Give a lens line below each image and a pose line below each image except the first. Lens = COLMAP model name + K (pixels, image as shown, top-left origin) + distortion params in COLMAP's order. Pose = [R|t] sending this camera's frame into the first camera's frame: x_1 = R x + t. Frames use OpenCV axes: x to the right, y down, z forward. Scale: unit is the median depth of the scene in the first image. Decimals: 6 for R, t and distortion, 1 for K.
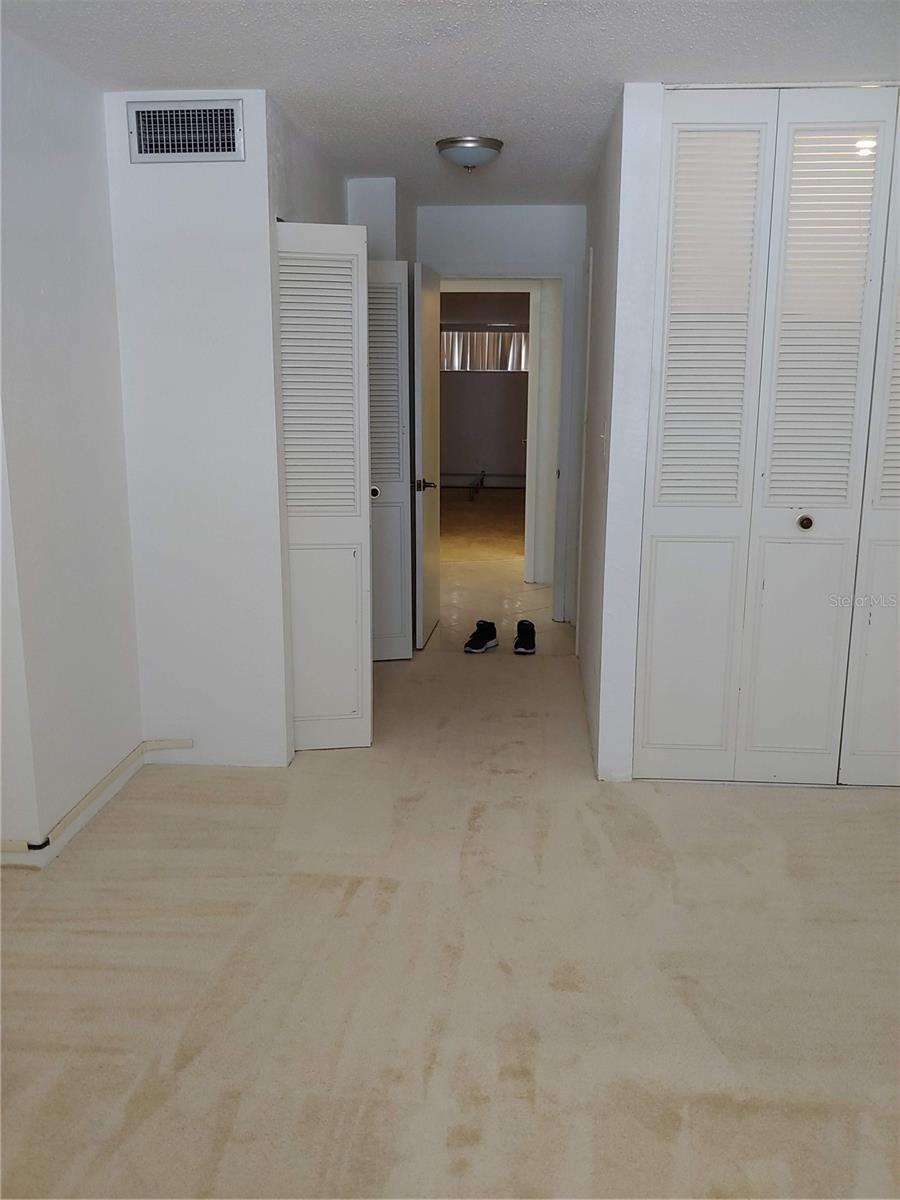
lens RADIAL K [[1065.7, 0, 445.6], [0, 1065.7, 594.2], [0, 0, 1]] dist [0.184936, -0.503794]
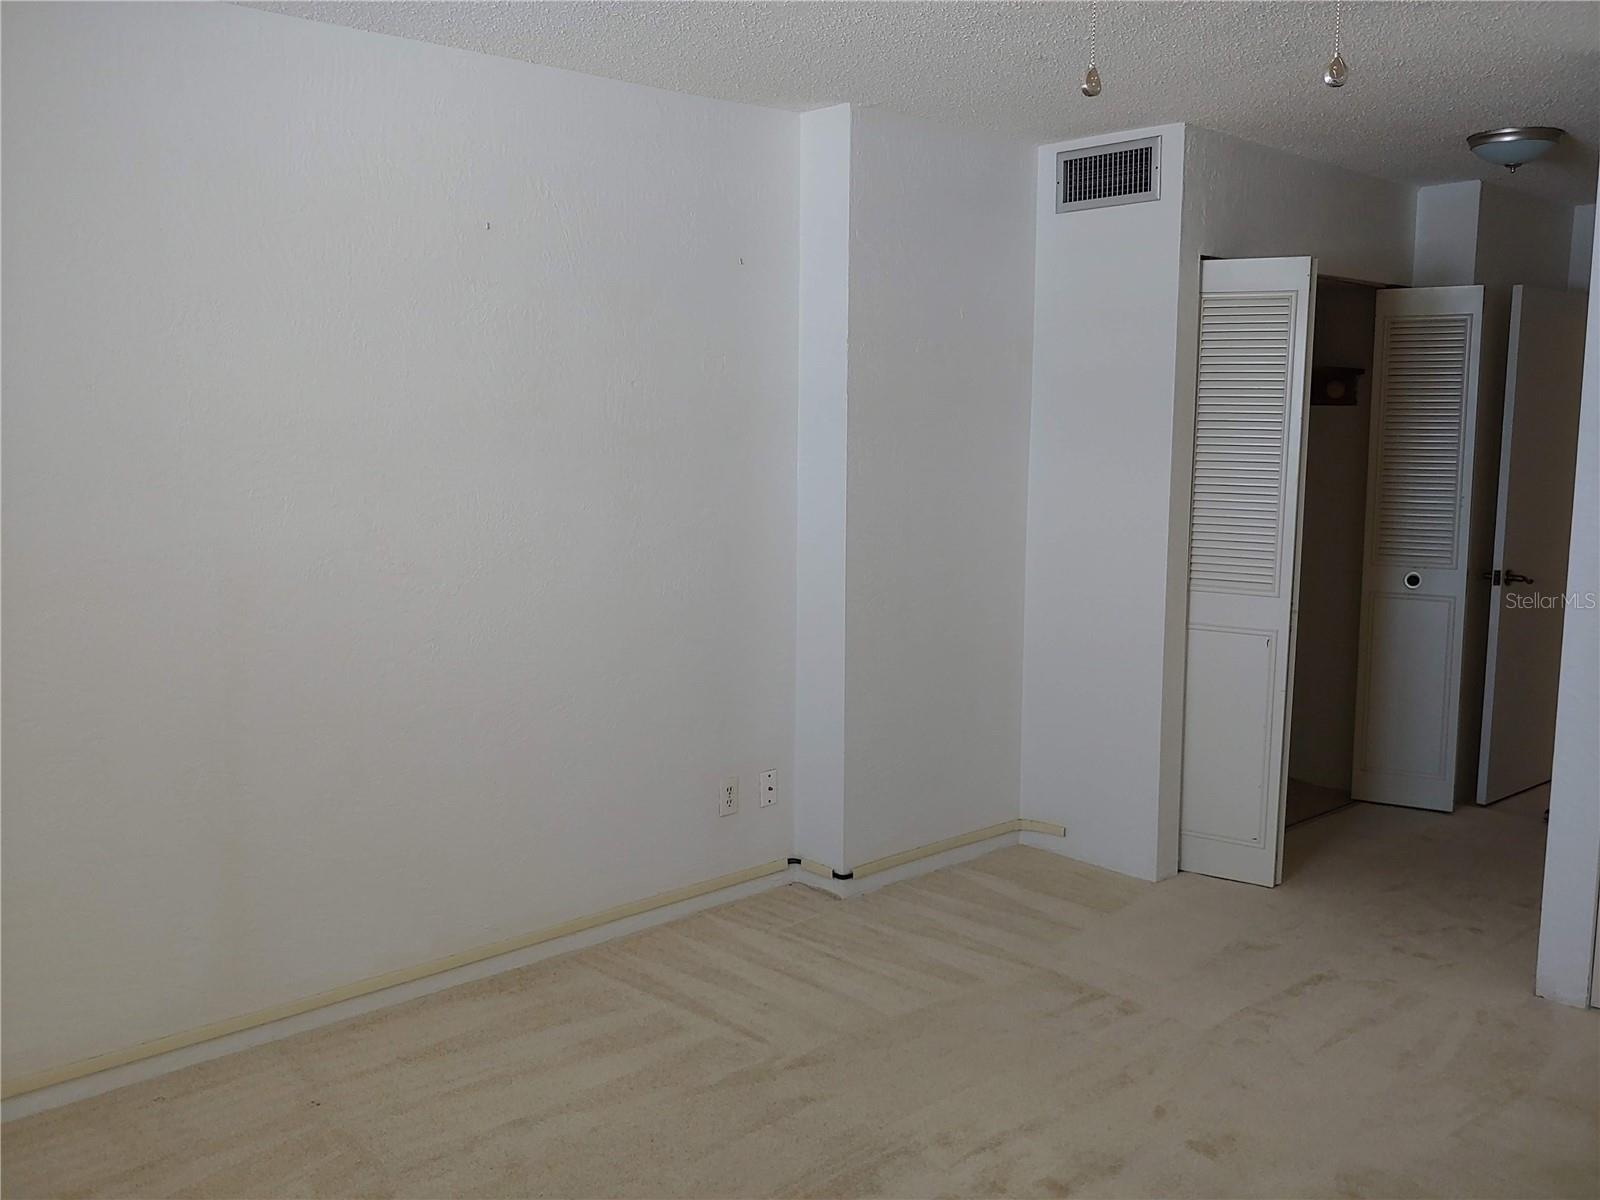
lens RADIAL K [[1443.1, 0, 788.6], [0, 1443.1, 593.9], [0, 0, 1]] dist [0.007229, -0.004607]
pose [[0.725900, 0.086741, -0.682309, 0.430606], [-0.144882, 0.989041, -0.028403, 0.009914], [0.672368, 0.119472, 0.730512, -0.063029]]
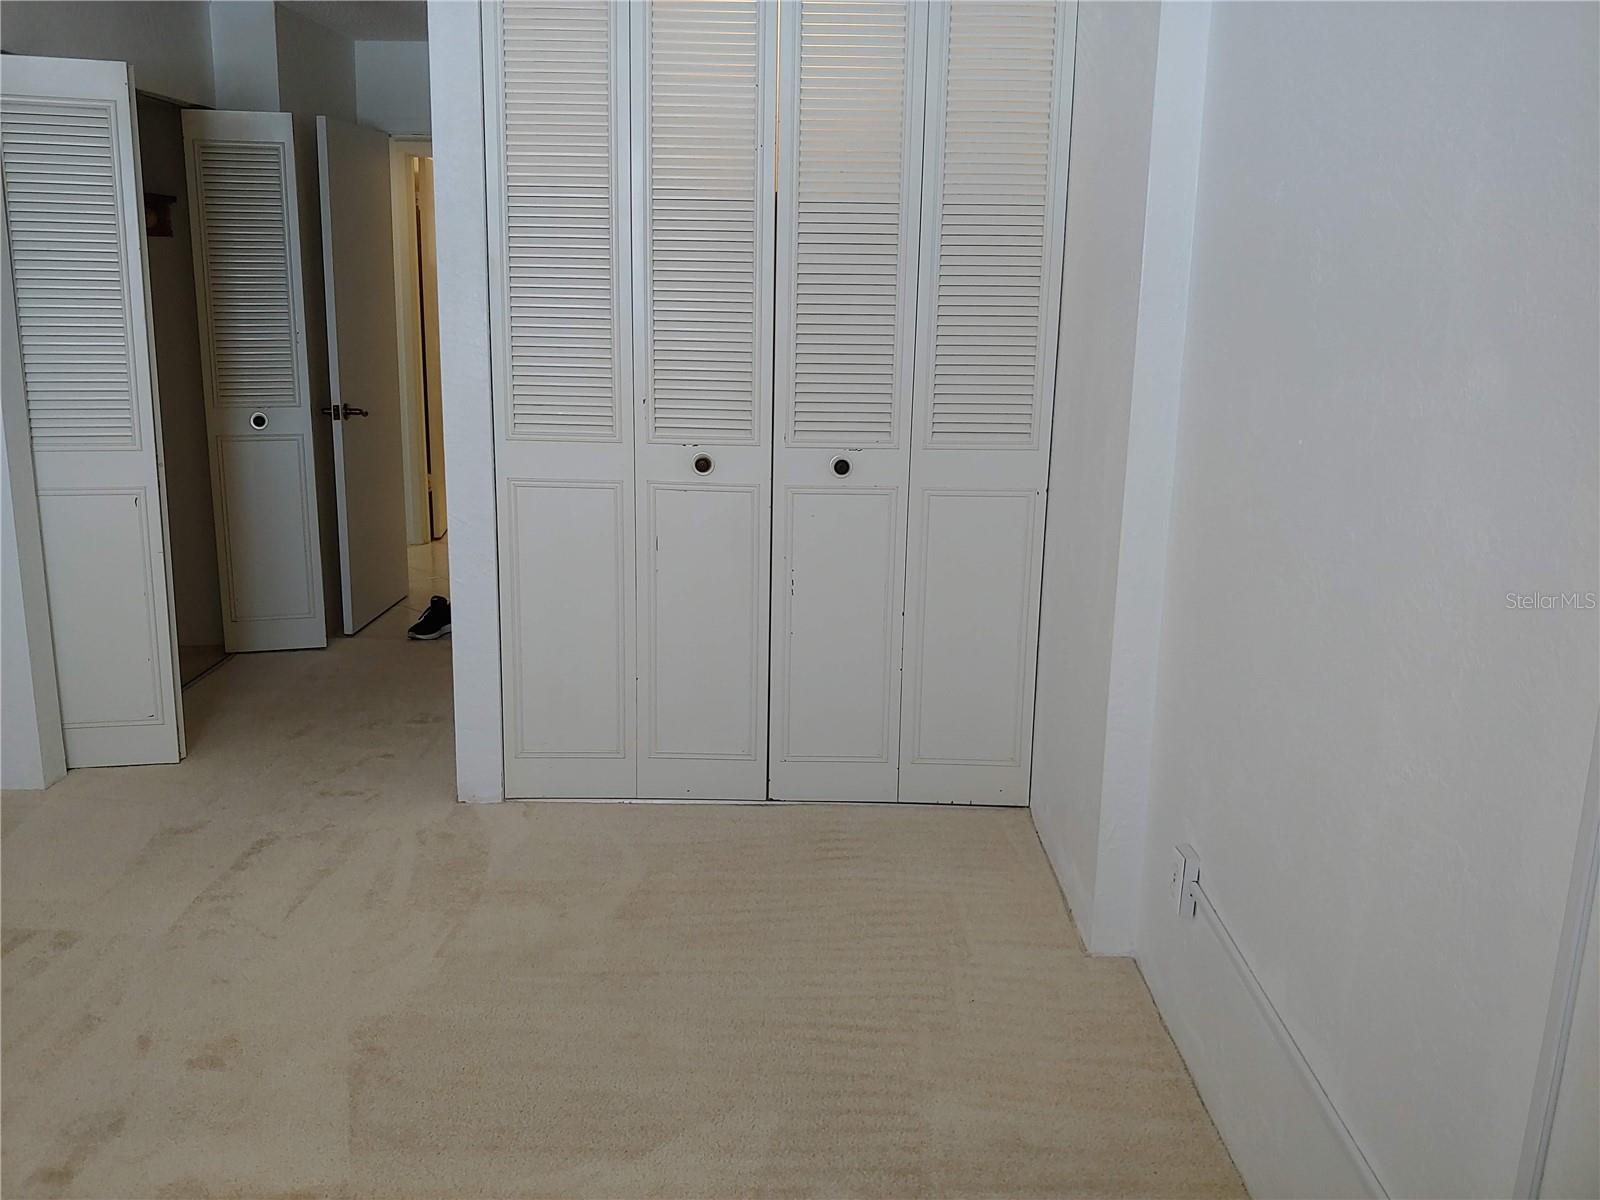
lens RADIAL K [[1443.1, 0, 788.6], [0, 1443.1, 593.9], [0, 0, 1]] dist [0.007229, -0.004607]
pose [[0.998076, -0.001087, 0.061994, 0.326149], [-0.000040, 0.999835, 0.018173, 0.007808], [-0.062003, -0.018140, 0.997911, -0.028960]]
